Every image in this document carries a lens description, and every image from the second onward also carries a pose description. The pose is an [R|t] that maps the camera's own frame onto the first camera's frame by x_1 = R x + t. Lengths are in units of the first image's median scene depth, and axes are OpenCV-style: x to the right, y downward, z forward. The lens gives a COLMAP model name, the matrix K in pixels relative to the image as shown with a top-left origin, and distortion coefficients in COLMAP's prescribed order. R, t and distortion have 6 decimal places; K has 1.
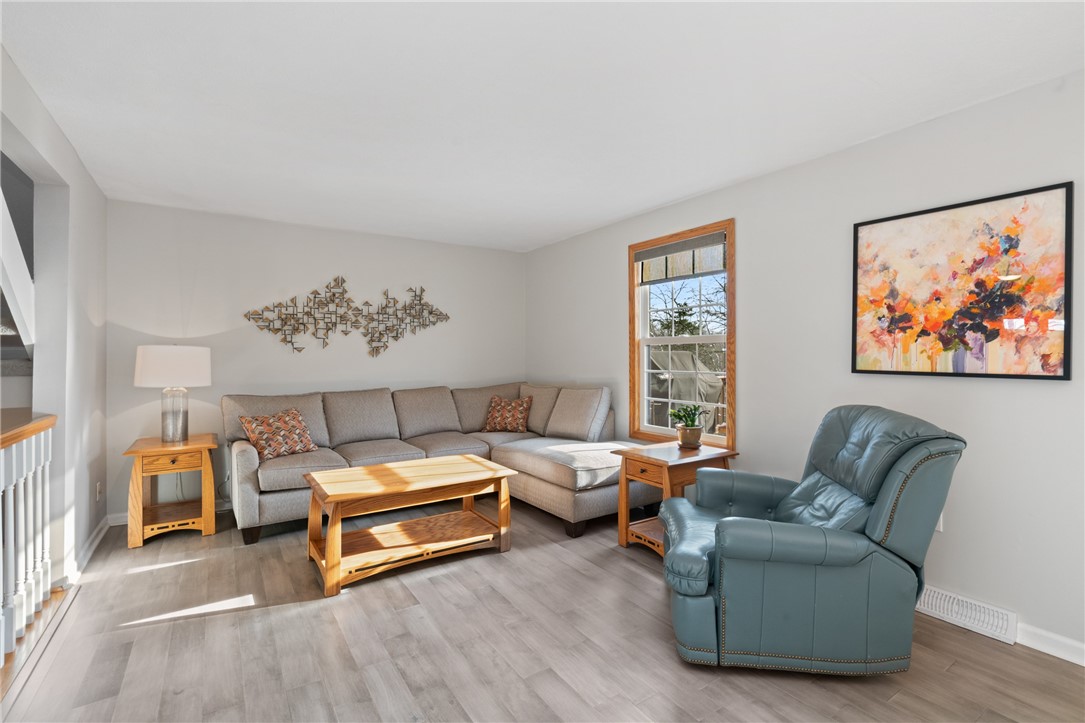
lens RADIAL K [[490.9, 0, 538.4], [0, 490.9, 353.8], [0, 0, 1]] dist [-0.007199, -0.000183]
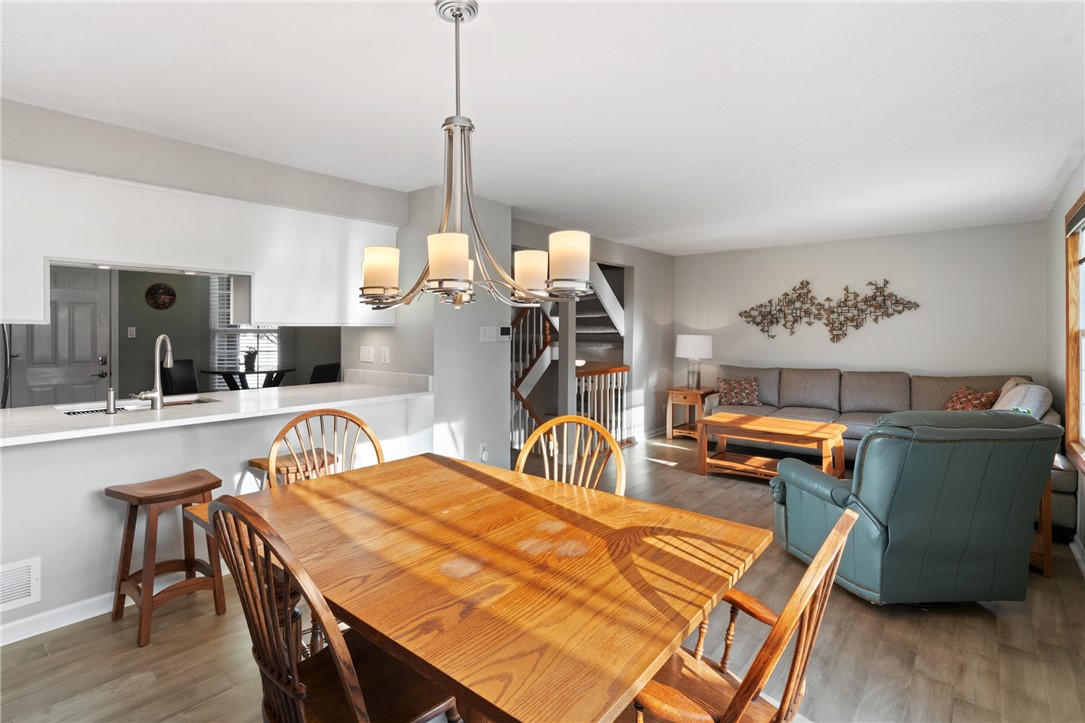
lens RADIAL K [[490.9, 0, 503.5], [0, 490.9, 338.0], [0, 0, 1]] dist [-0.007199, -0.000183]
pose [[0.262863, 0.013977, -0.964732, 0.637643], [-0.000371, 0.999896, 0.014386, -0.023841], [0.964833, -0.003423, 0.262841, -0.106974]]
